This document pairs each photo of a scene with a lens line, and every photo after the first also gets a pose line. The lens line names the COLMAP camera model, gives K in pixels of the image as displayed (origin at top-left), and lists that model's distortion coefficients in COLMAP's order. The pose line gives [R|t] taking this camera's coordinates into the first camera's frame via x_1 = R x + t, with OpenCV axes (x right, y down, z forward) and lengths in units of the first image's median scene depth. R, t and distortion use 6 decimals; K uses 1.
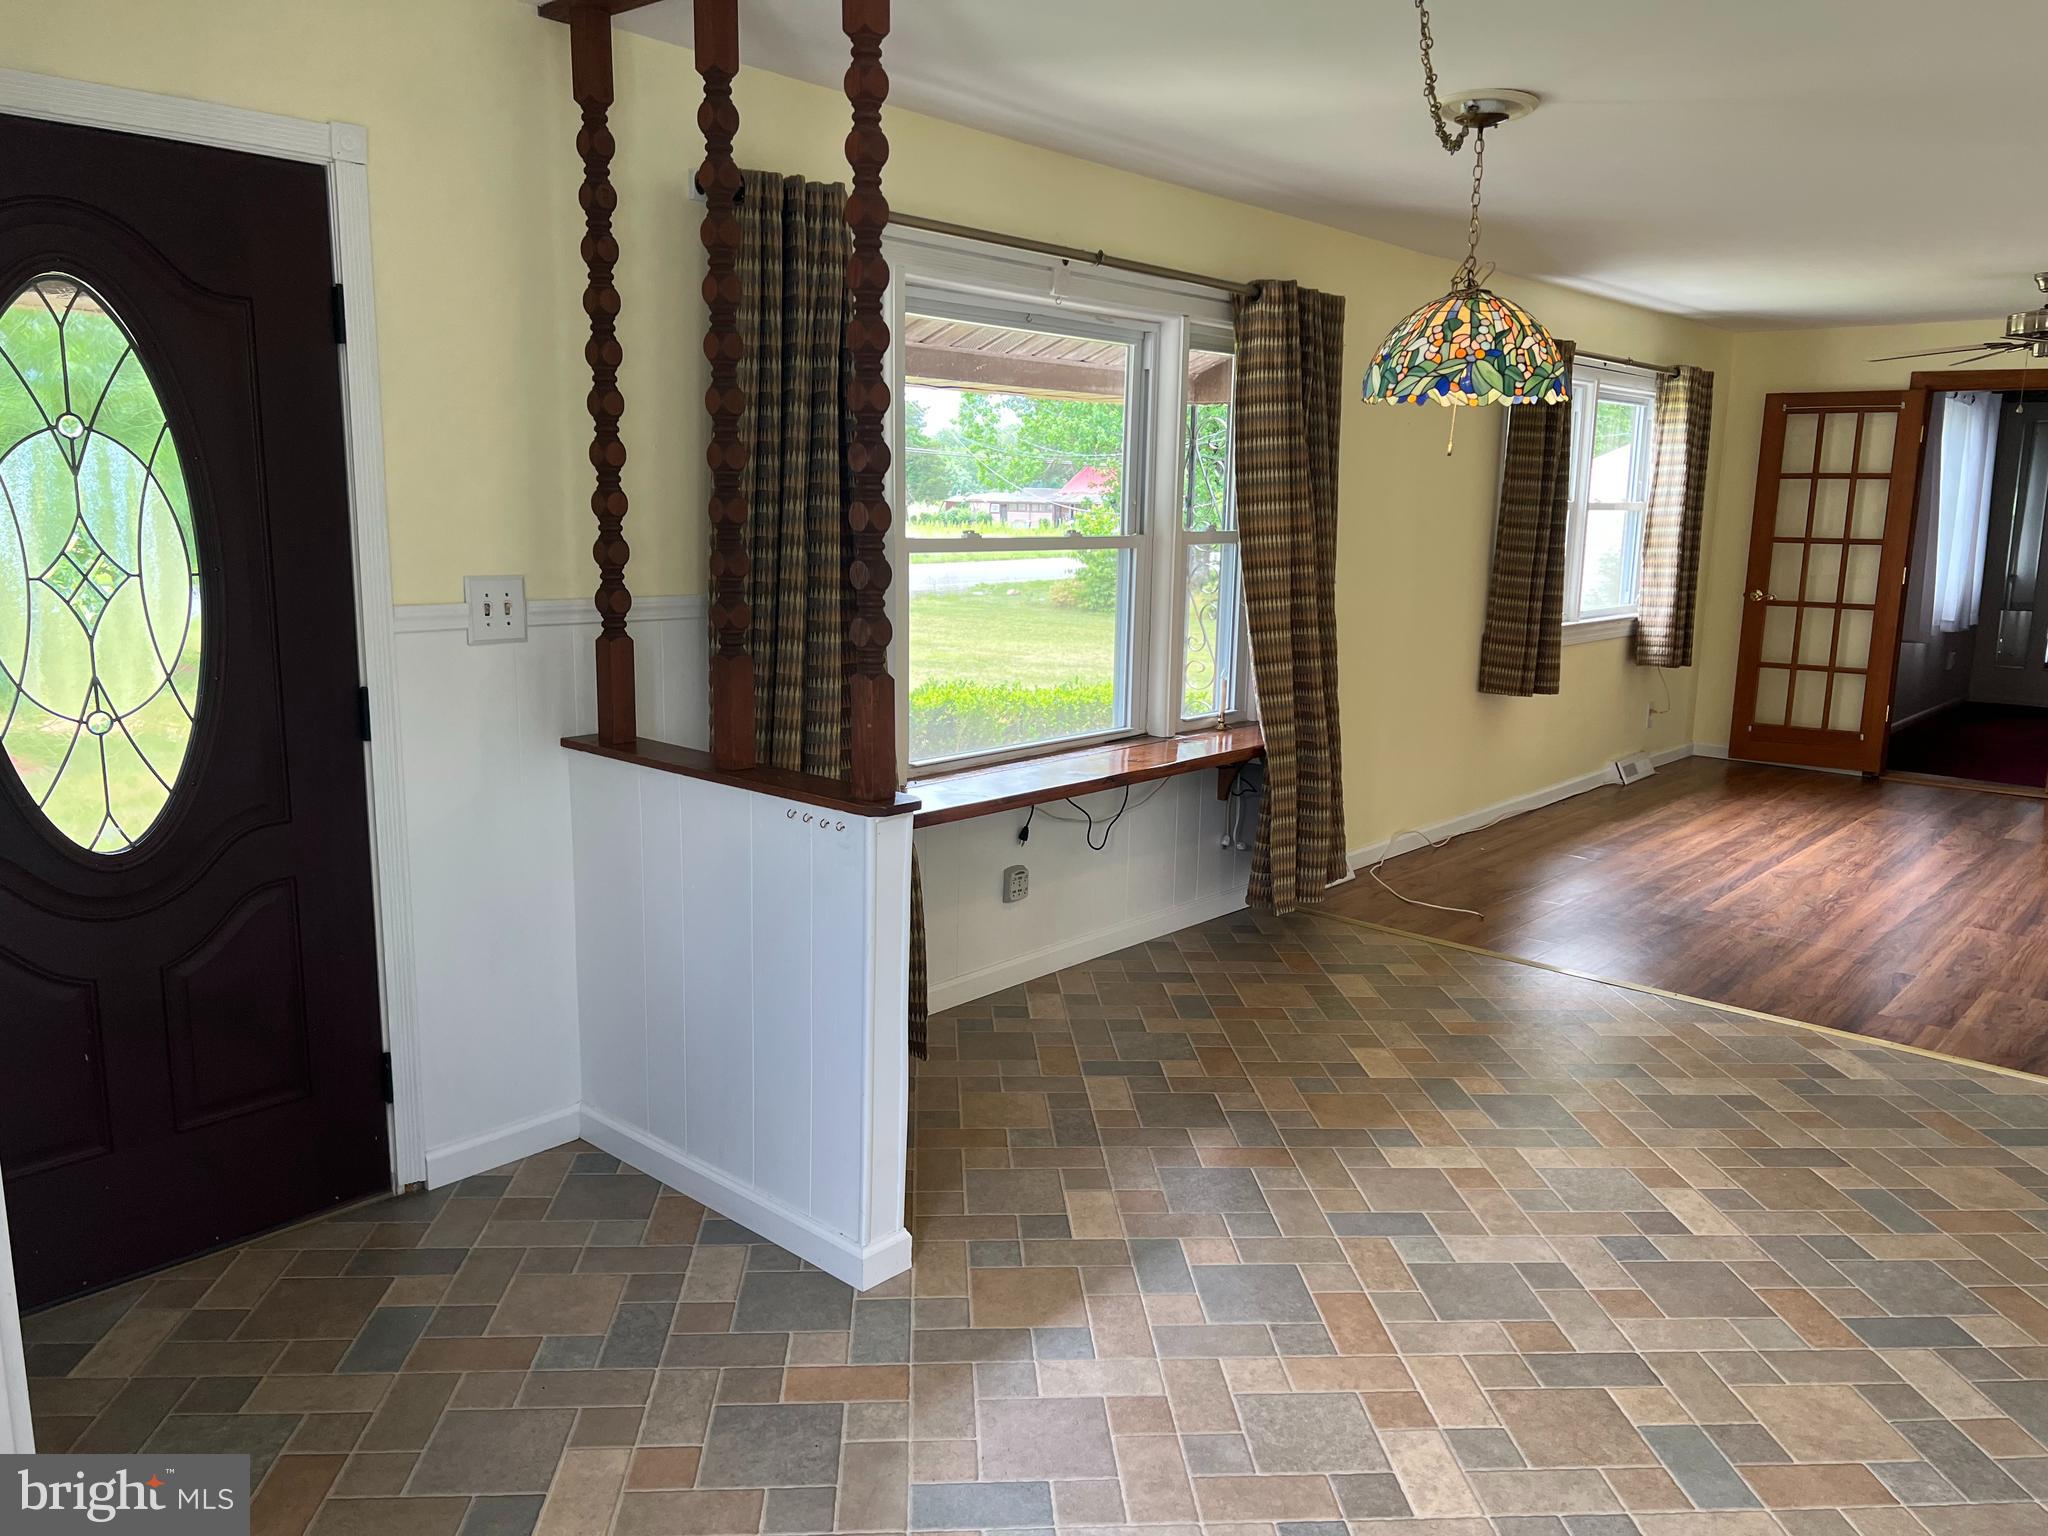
lens RADIAL K [[1535.0, 0, 1024.0], [0, 1535.0, 768.0], [0, 0, 1]] dist [0.118733, -0.000300]
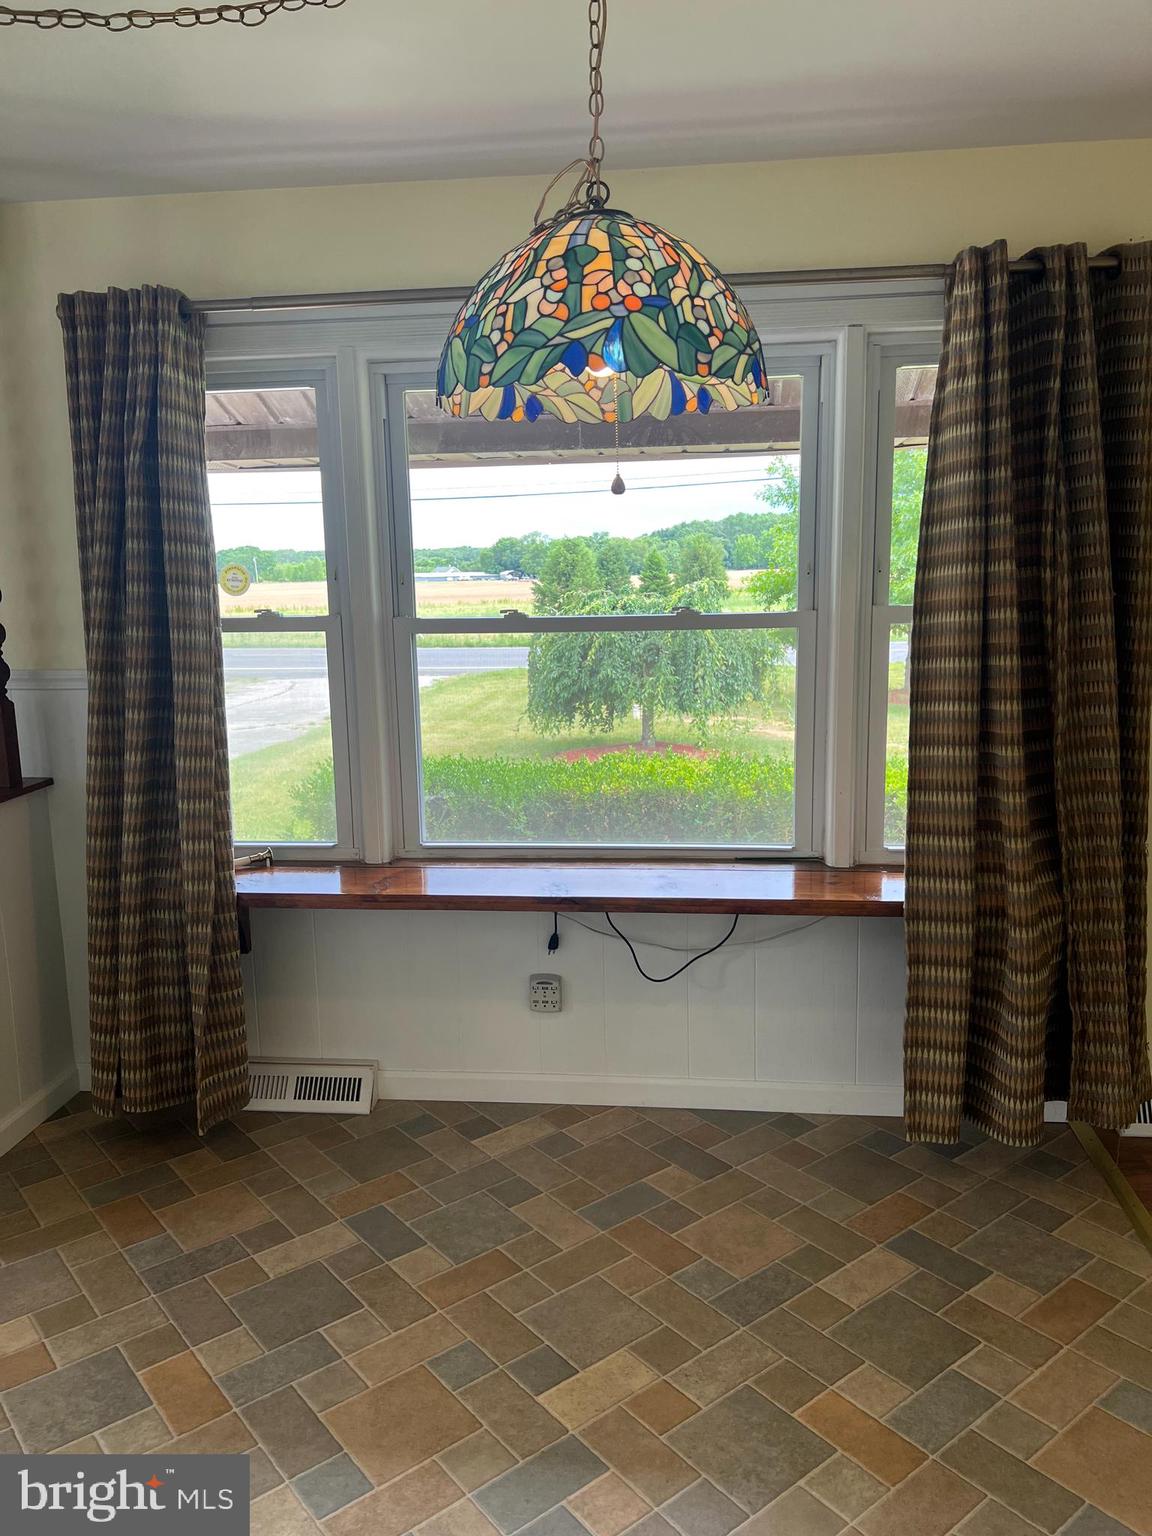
lens RADIAL K [[1123.6, 0, 576.5], [0, 1123.6, 793.5], [0, 0, 1]] dist [-0.009236, -0.002260]
pose [[0.596943, 0.125052, -0.792478, 0.549039], [-0.130530, 0.989755, 0.057859, -0.087521], [0.791594, 0.068904, 0.607150, 0.647369]]
